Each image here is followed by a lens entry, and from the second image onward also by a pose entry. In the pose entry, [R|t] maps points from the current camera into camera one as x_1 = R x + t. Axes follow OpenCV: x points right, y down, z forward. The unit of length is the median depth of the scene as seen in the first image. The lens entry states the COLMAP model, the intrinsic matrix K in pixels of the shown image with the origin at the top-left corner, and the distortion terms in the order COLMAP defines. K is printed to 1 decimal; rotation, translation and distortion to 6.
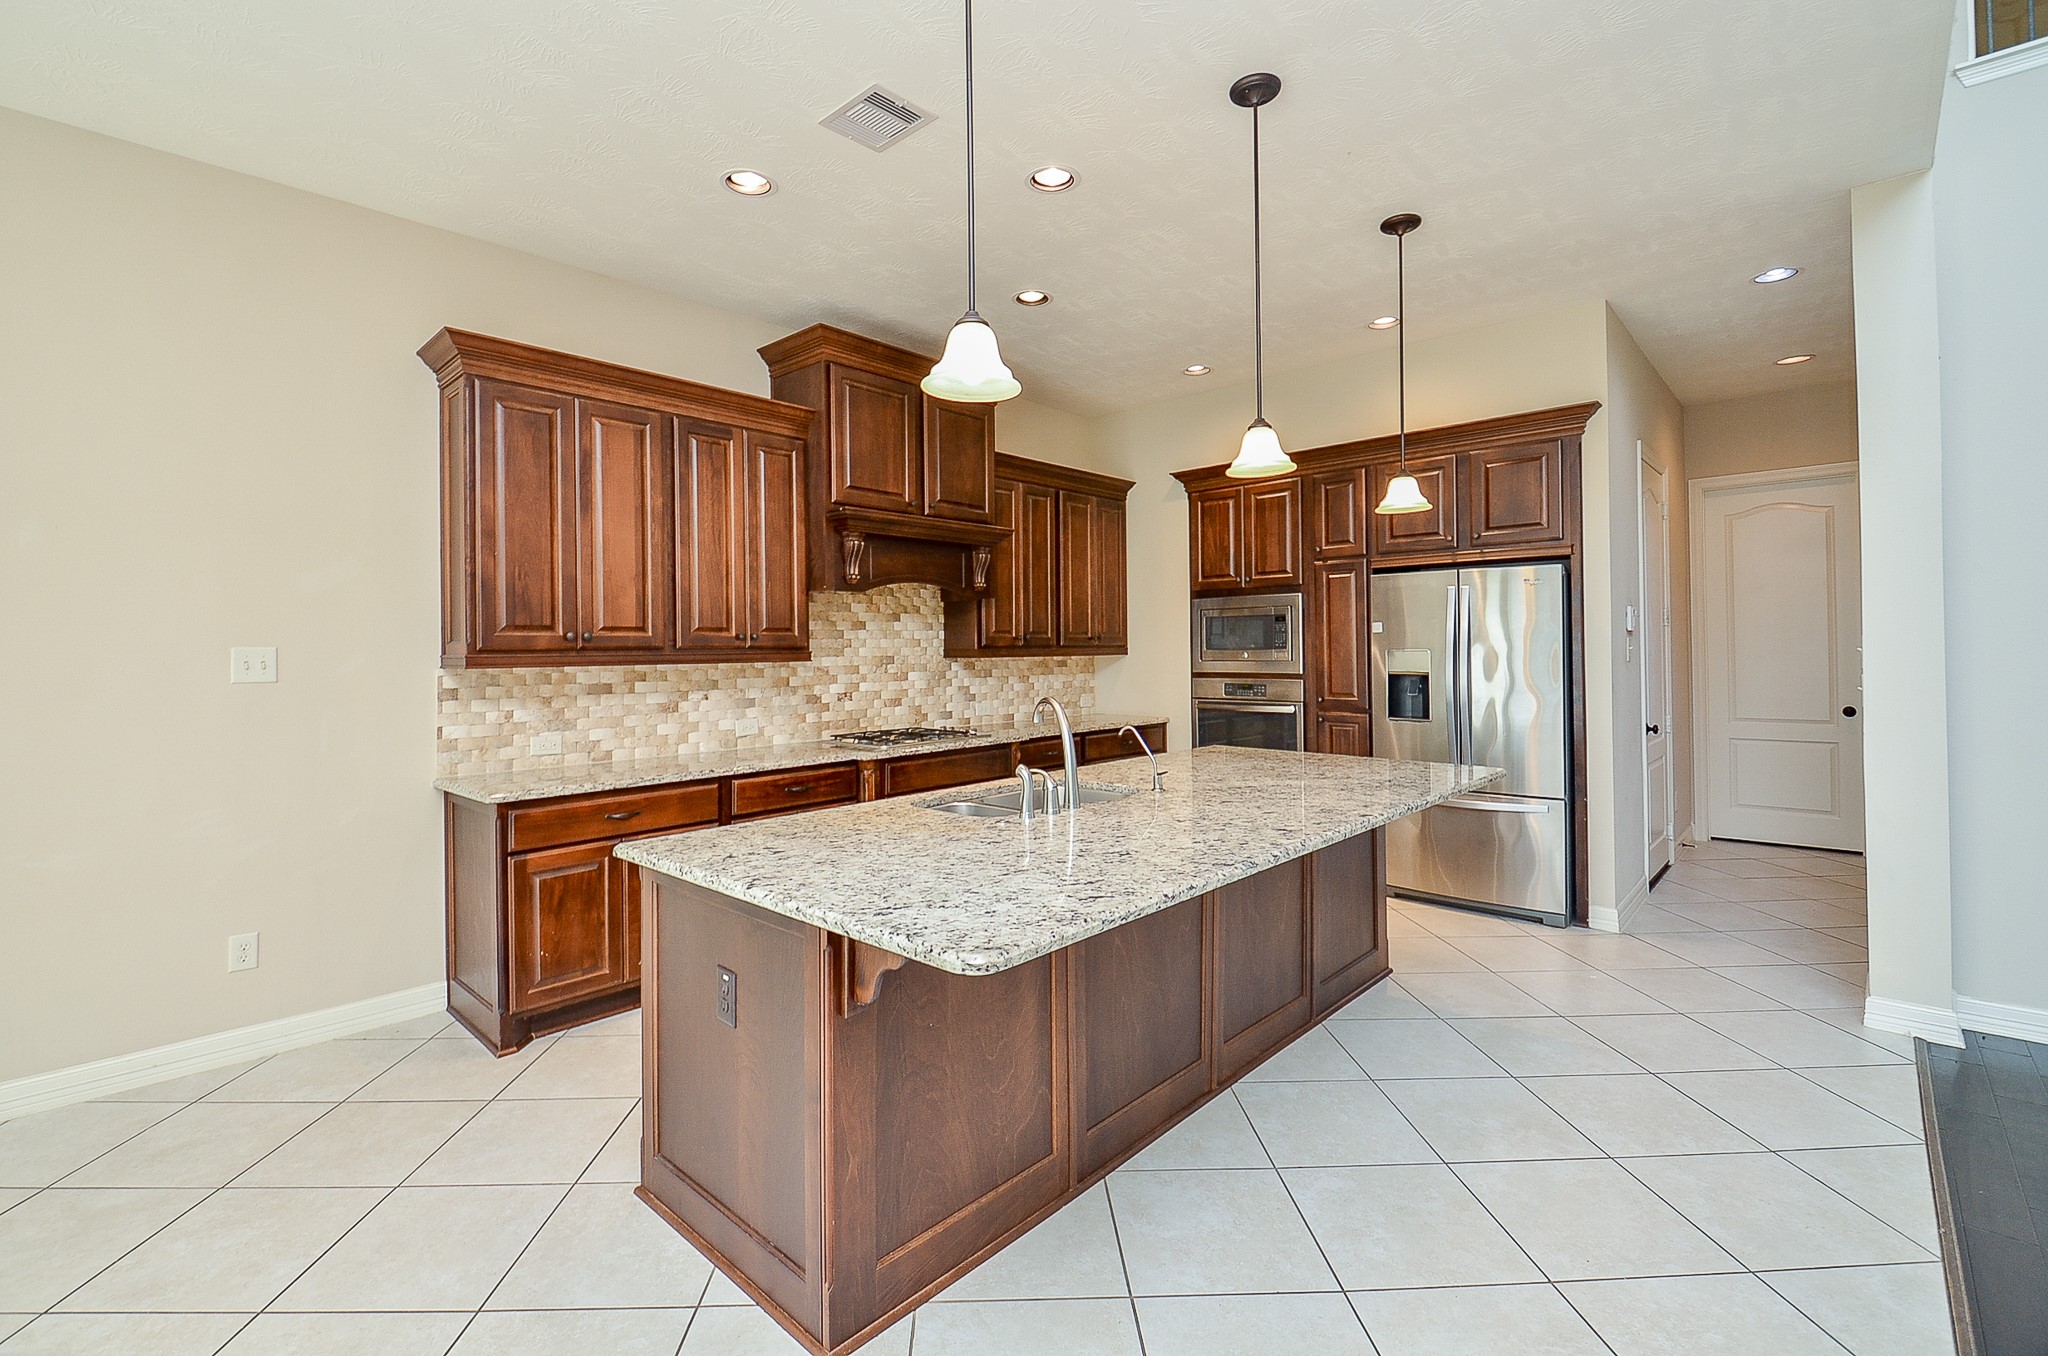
lens RADIAL K [[887.5, 0, 1022.6], [0, 887.5, 646.2], [0, 0, 1]] dist [0.028408, -0.000172]
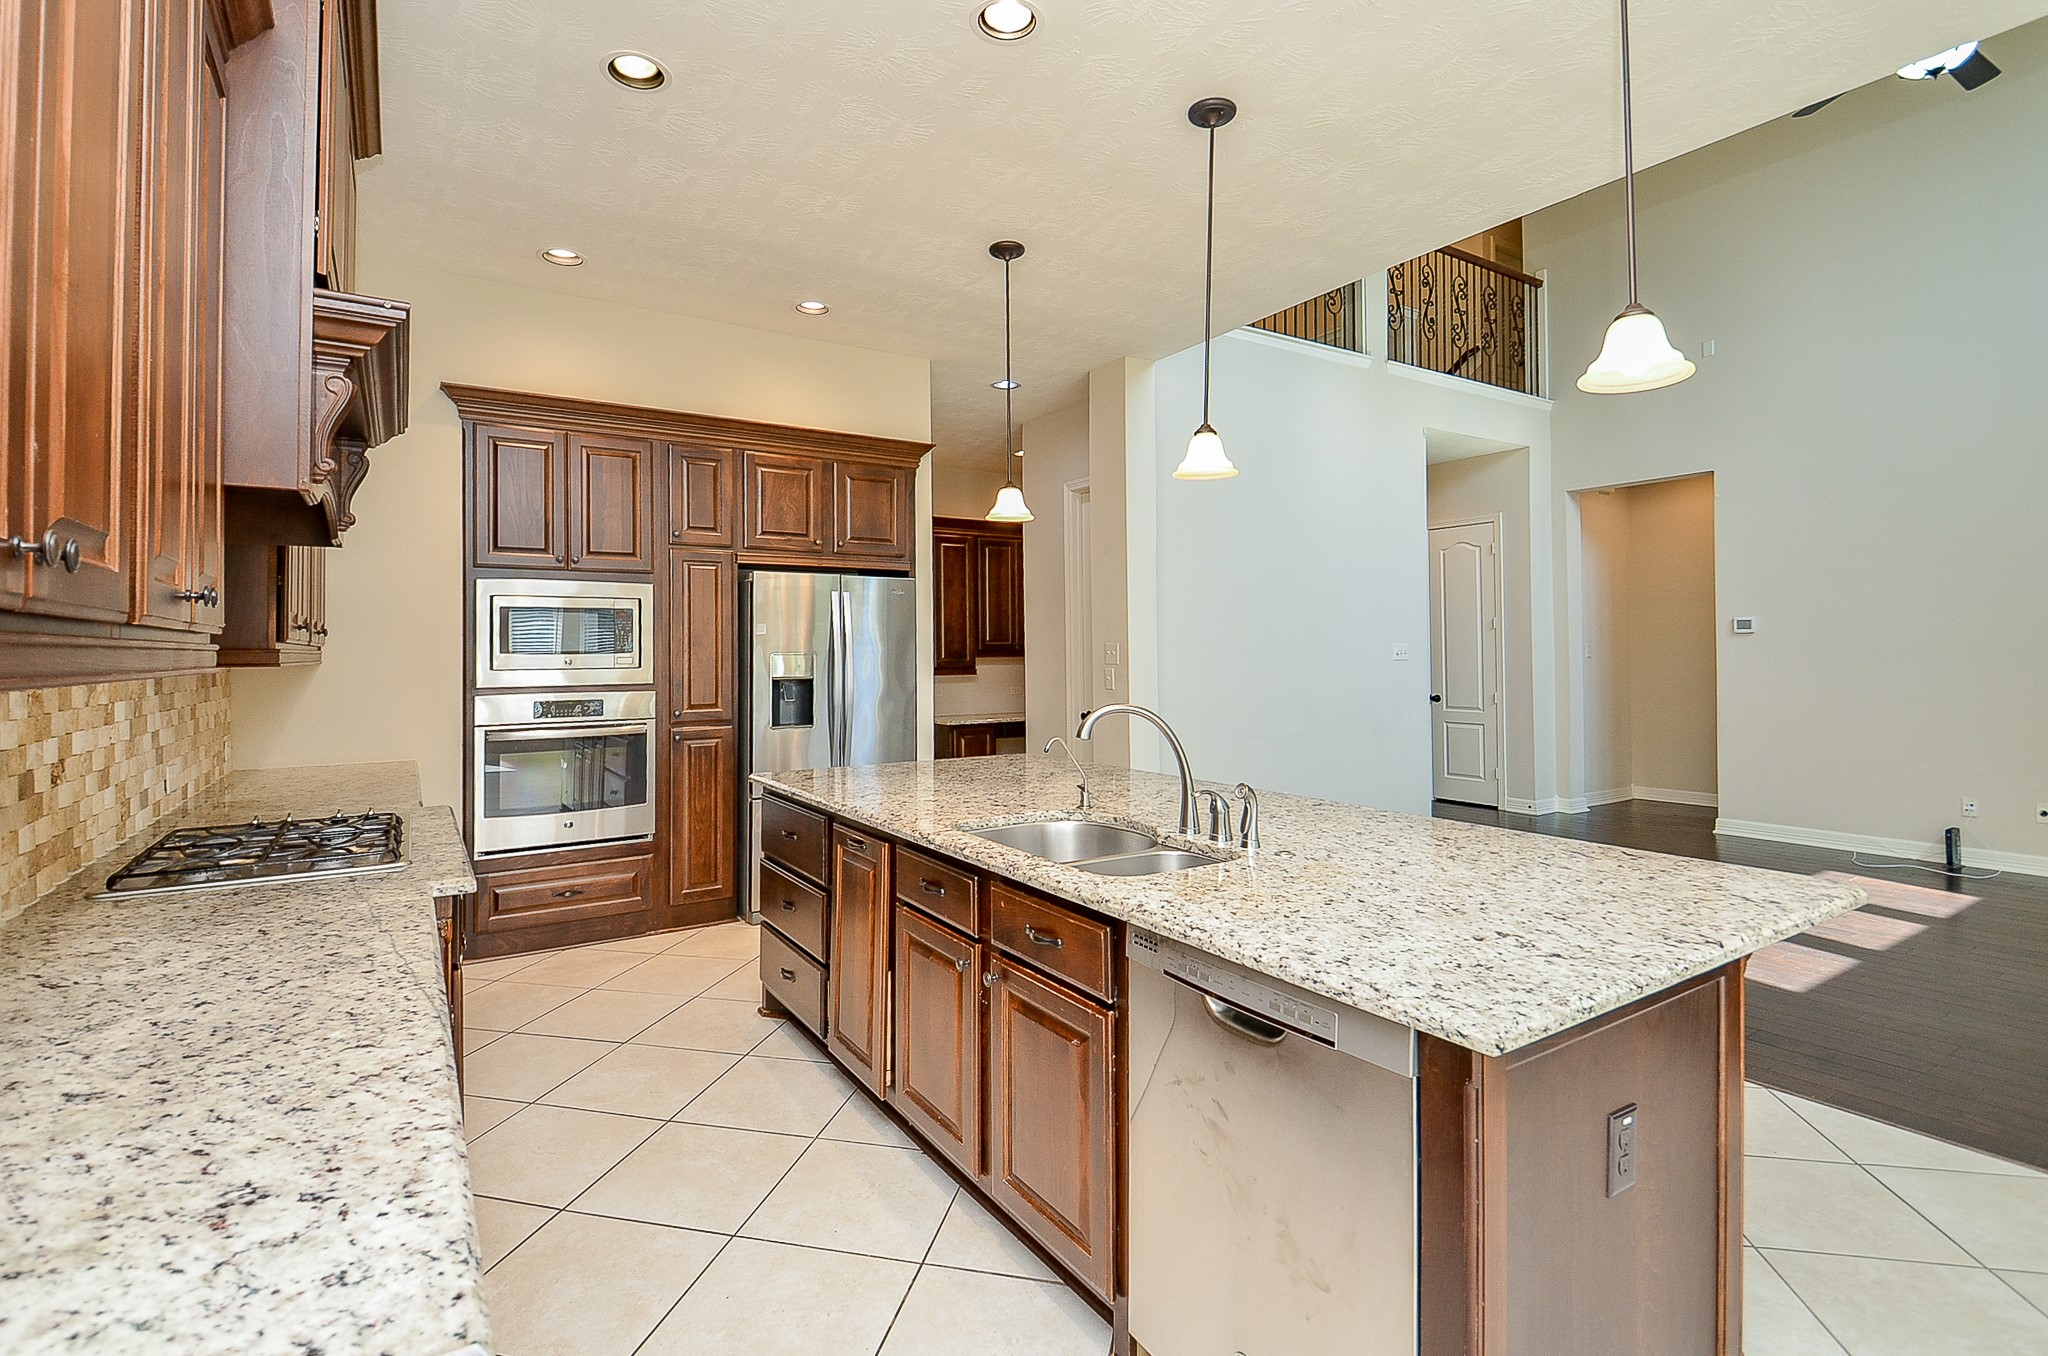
lens RADIAL K [[927.5, 0, 1058.4], [0, 927.5, 635.8], [0, 0, 1]] dist [-0.051063, -0.000632]
pose [[0.206169, 0.024232, 0.978216, -0.545657], [0.004938, 0.999655, -0.025804, 0.014285], [-0.978504, 0.010150, 0.205978, 0.620574]]
